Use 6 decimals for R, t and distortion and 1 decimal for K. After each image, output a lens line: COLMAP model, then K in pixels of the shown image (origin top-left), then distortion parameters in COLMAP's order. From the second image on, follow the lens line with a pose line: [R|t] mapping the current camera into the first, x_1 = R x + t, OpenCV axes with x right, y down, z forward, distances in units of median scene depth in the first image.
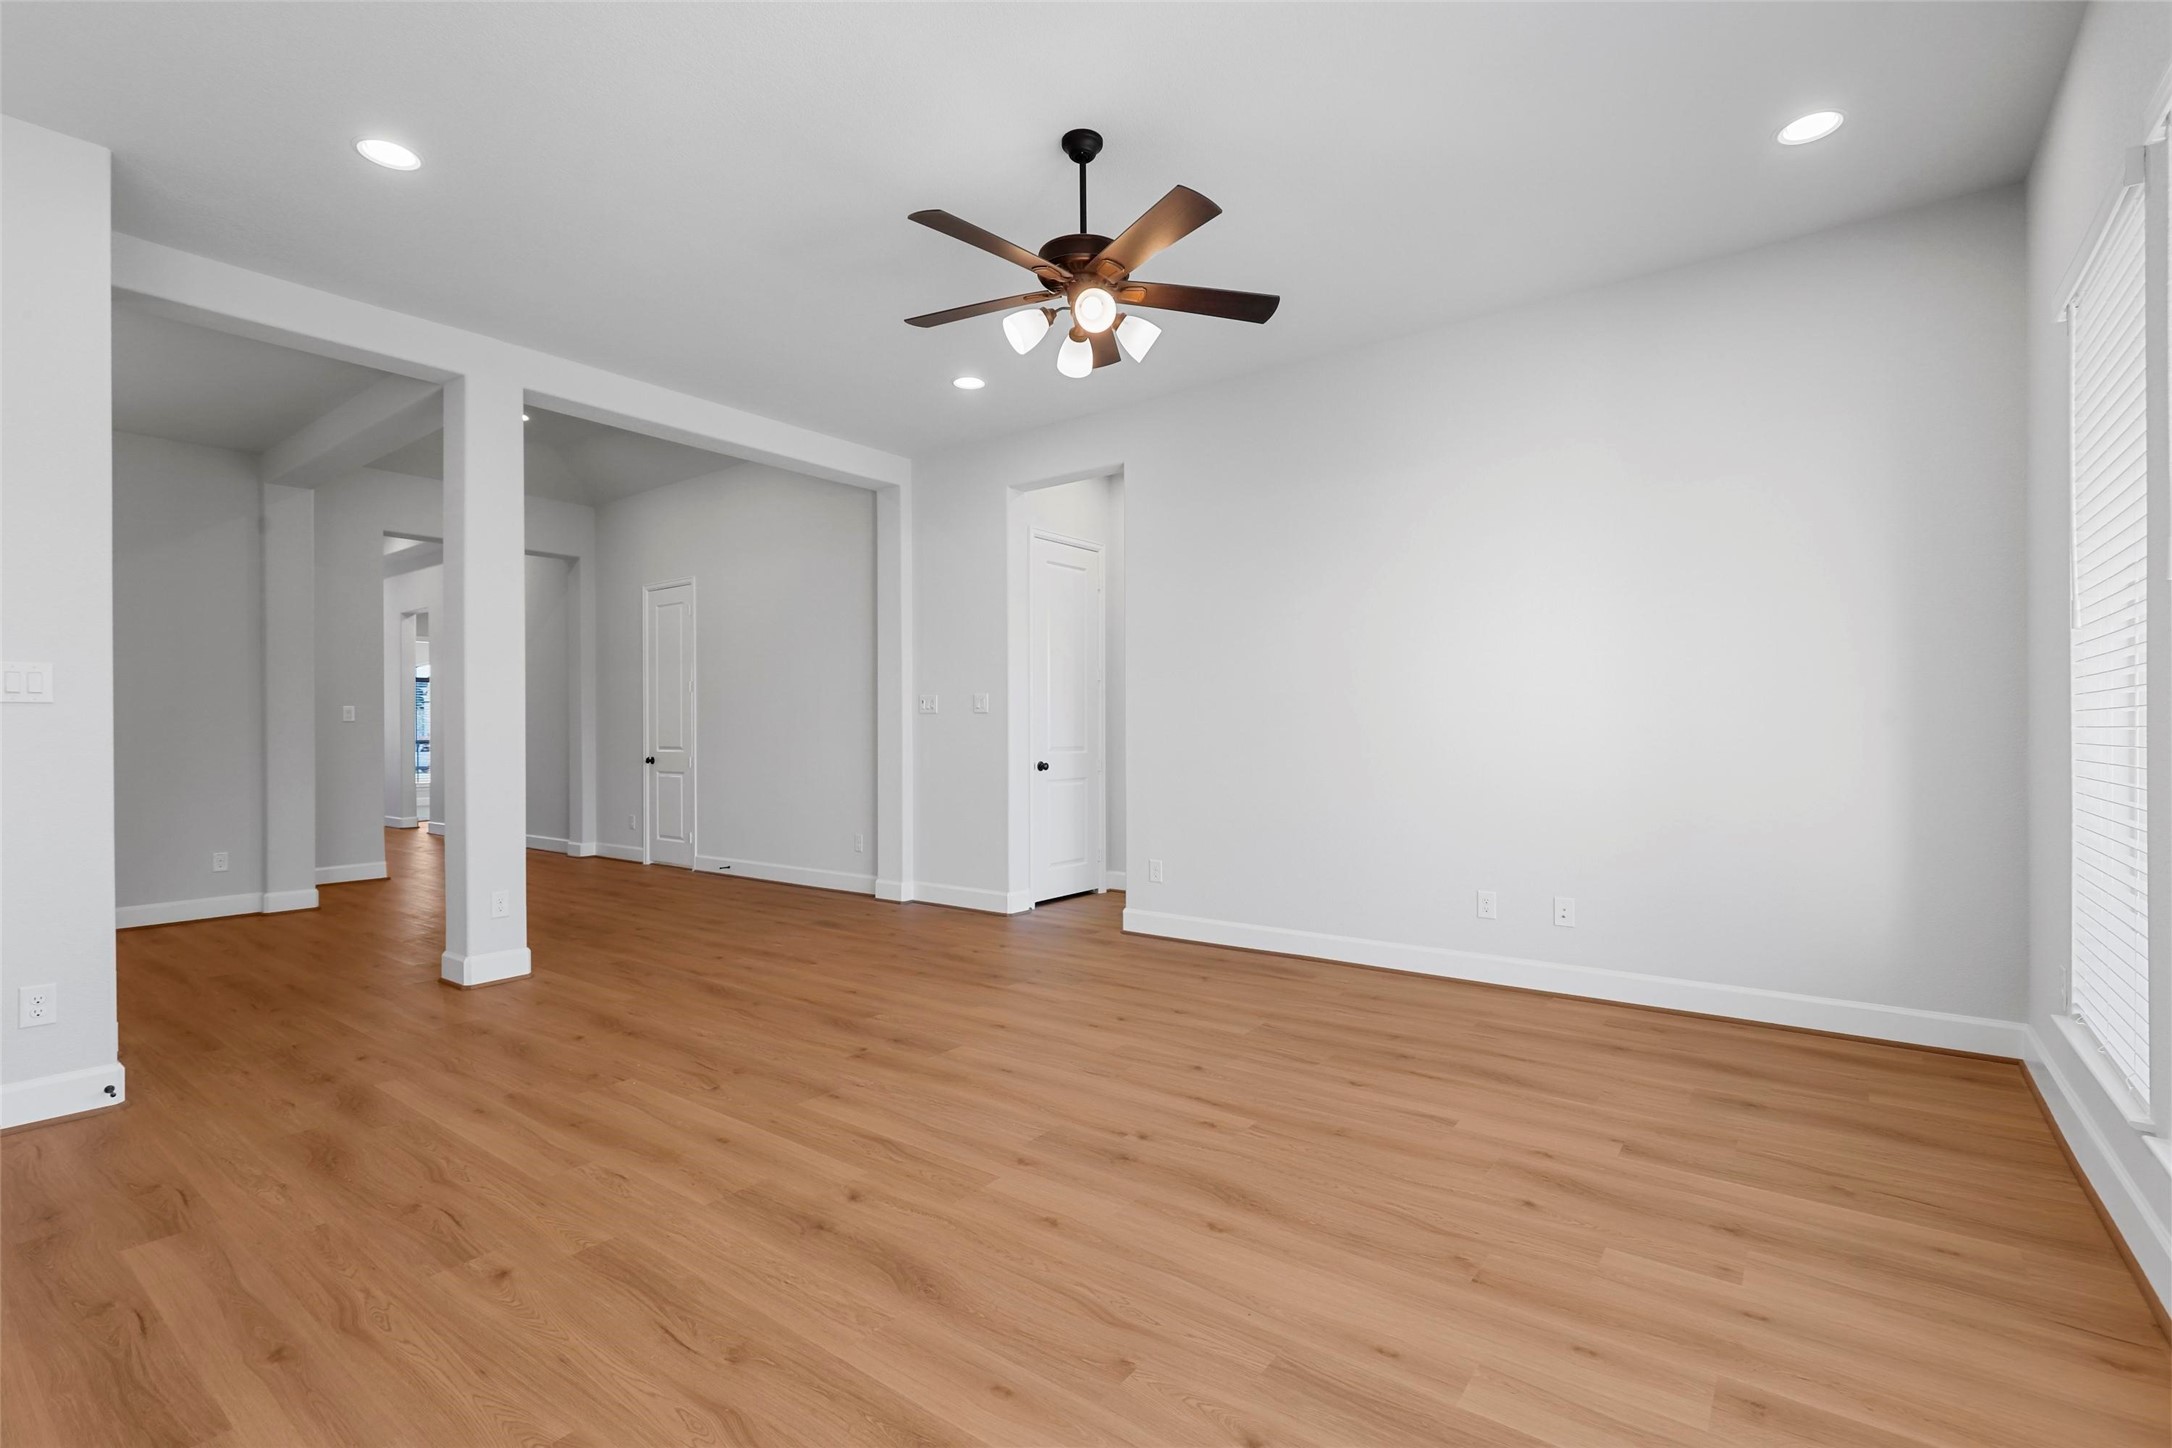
lens RADIAL K [[980.0, 0, 1089.1], [0, 980.0, 729.0], [0, 0, 1]] dist [0.004232, -0.002641]
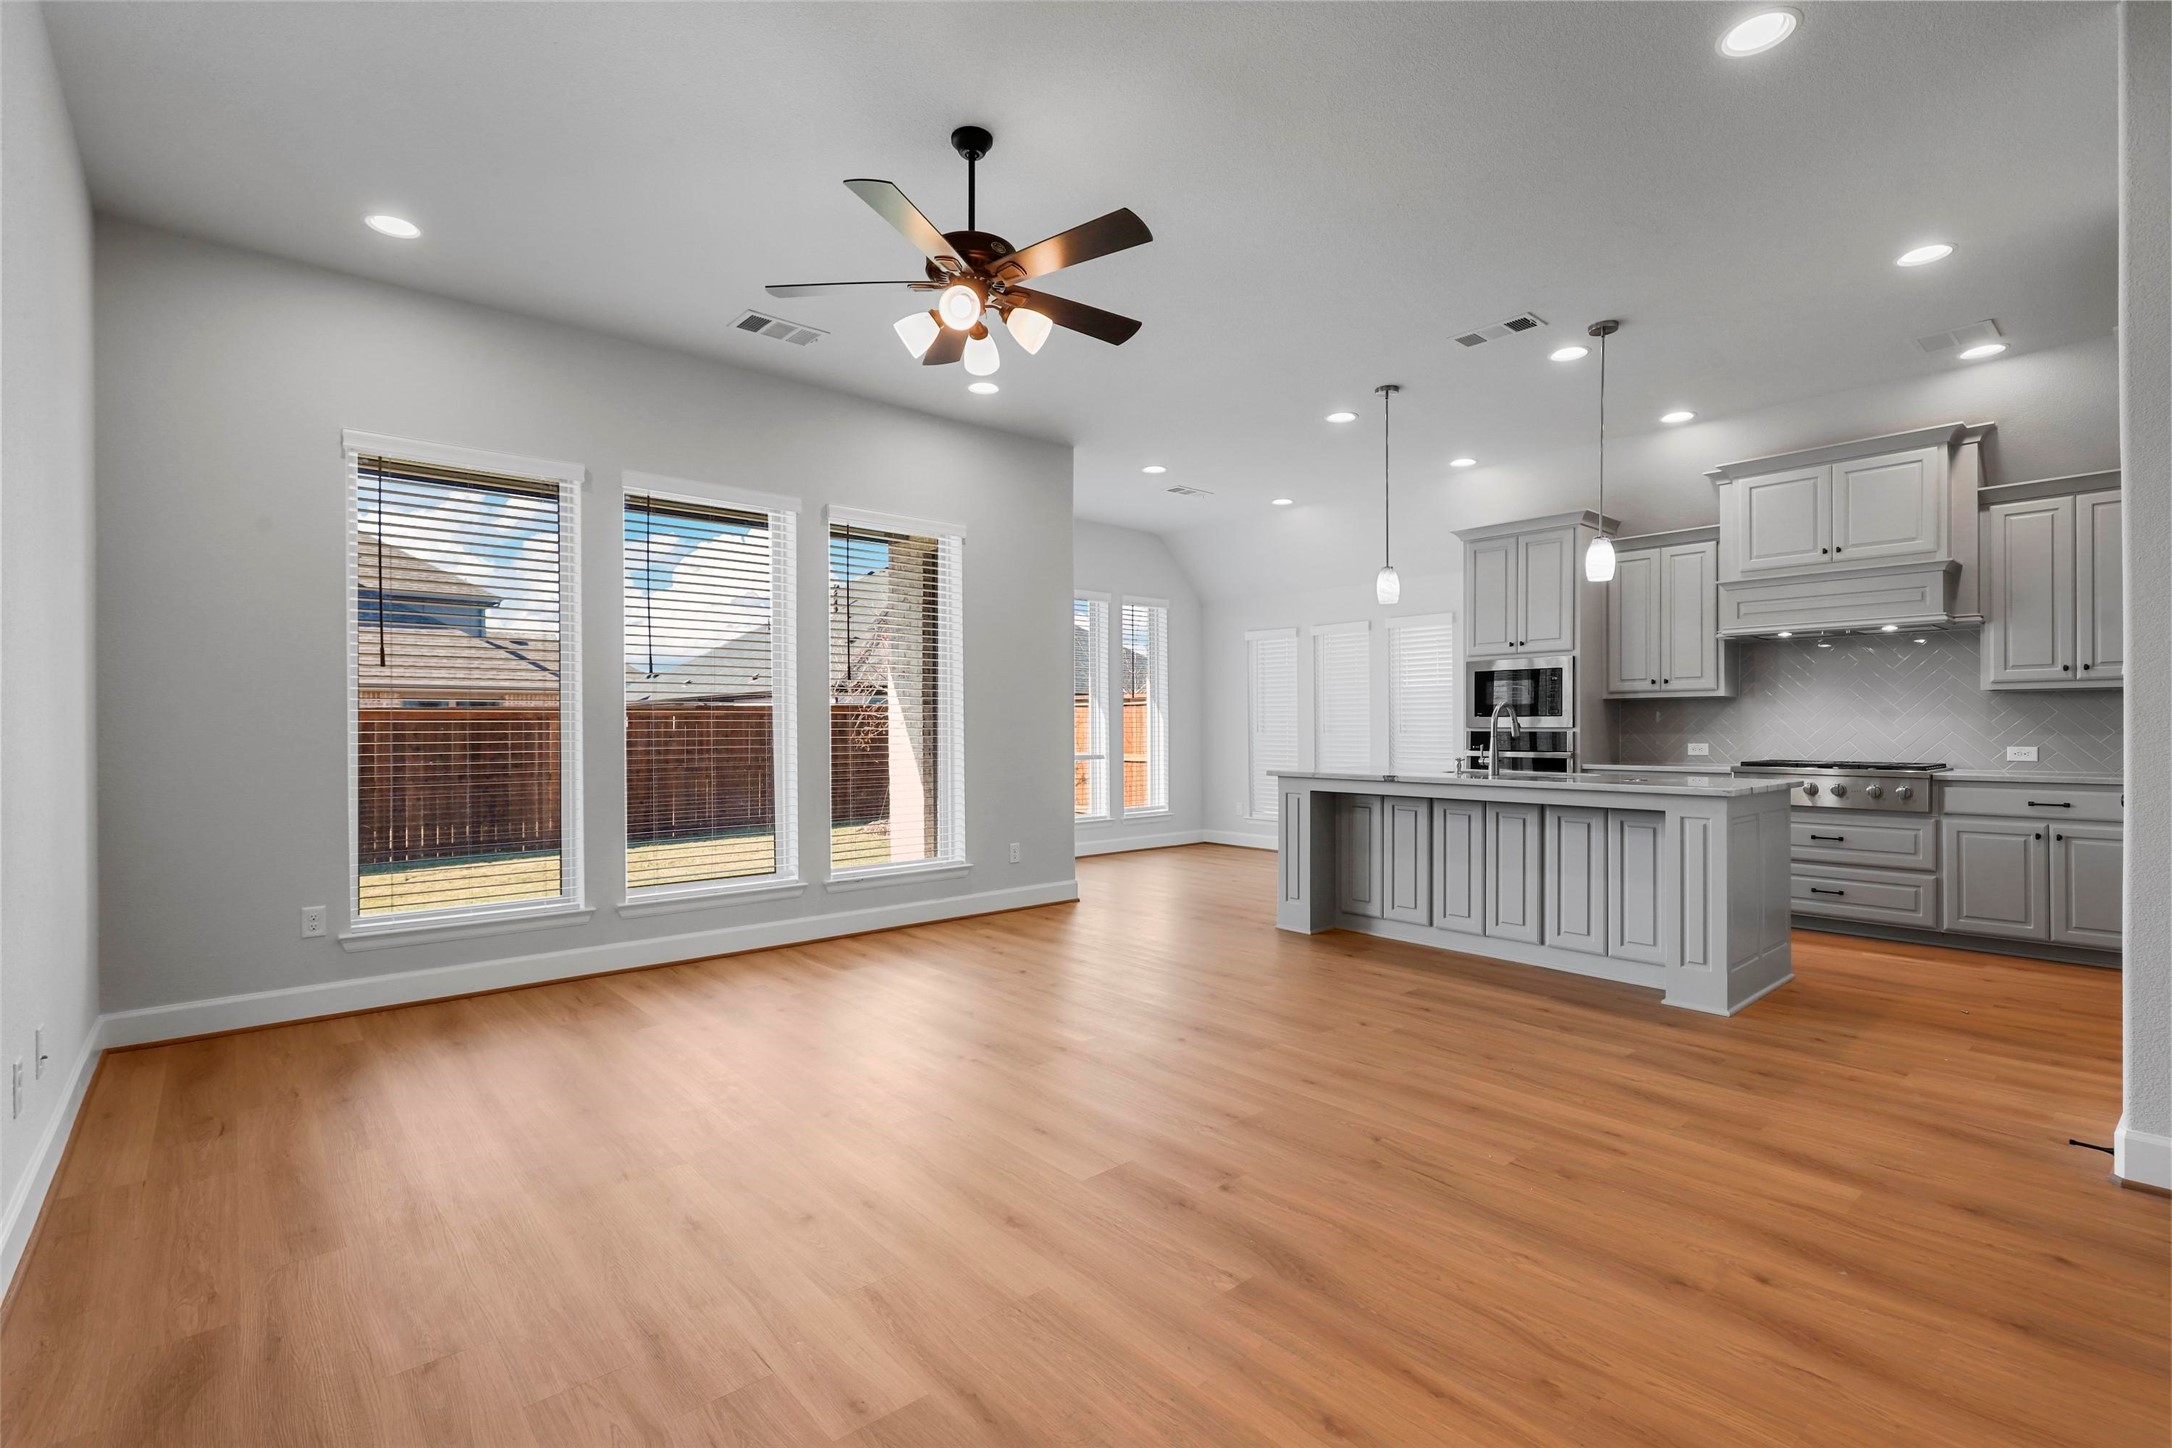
lens RADIAL K [[980.0, 0, 1083.3], [0, 980.0, 726.3], [0, 0, 1]] dist [0.004232, -0.002641]
pose [[-0.977958, 0.009195, 0.208600, -0.264035], [0.007996, 0.999946, -0.006590, 0.005761], [-0.208650, -0.004776, -0.977979, 1.608986]]
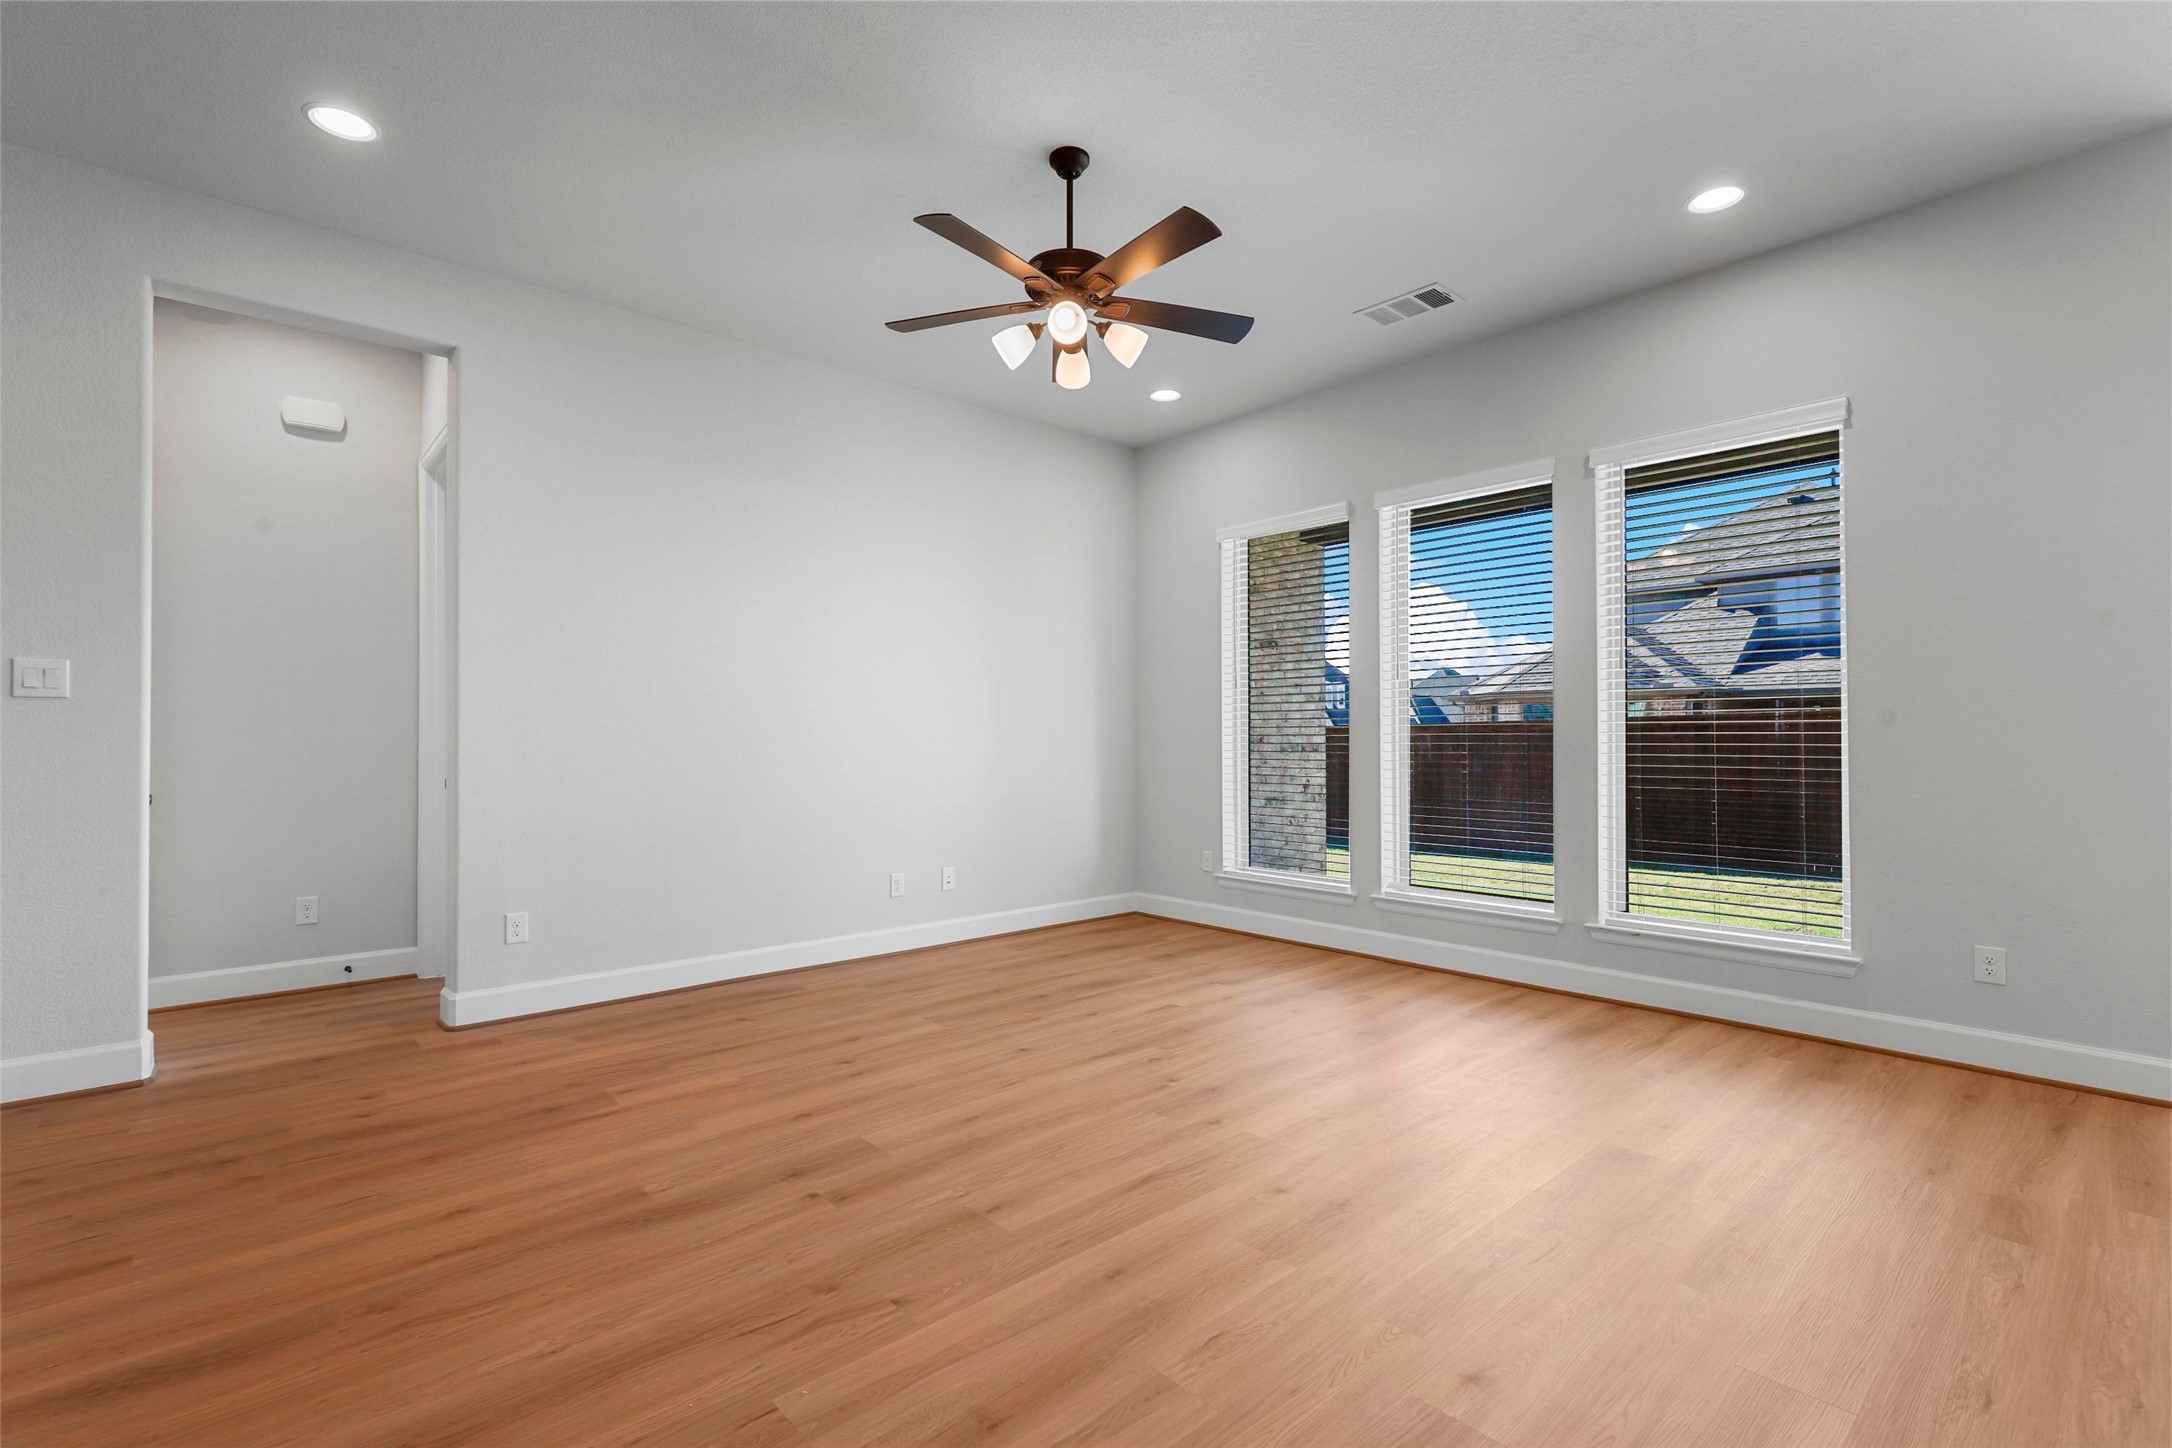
lens RADIAL K [[980.0, 0, 1091.2], [0, 980.0, 729.2], [0, 0, 1]] dist [0.004232, -0.002641]
pose [[0.187679, 0.014446, 0.982124, -0.824344], [-0.003409, 0.999895, -0.014056, 0.010280], [-0.982224, -0.000710, 0.187709, 0.646189]]
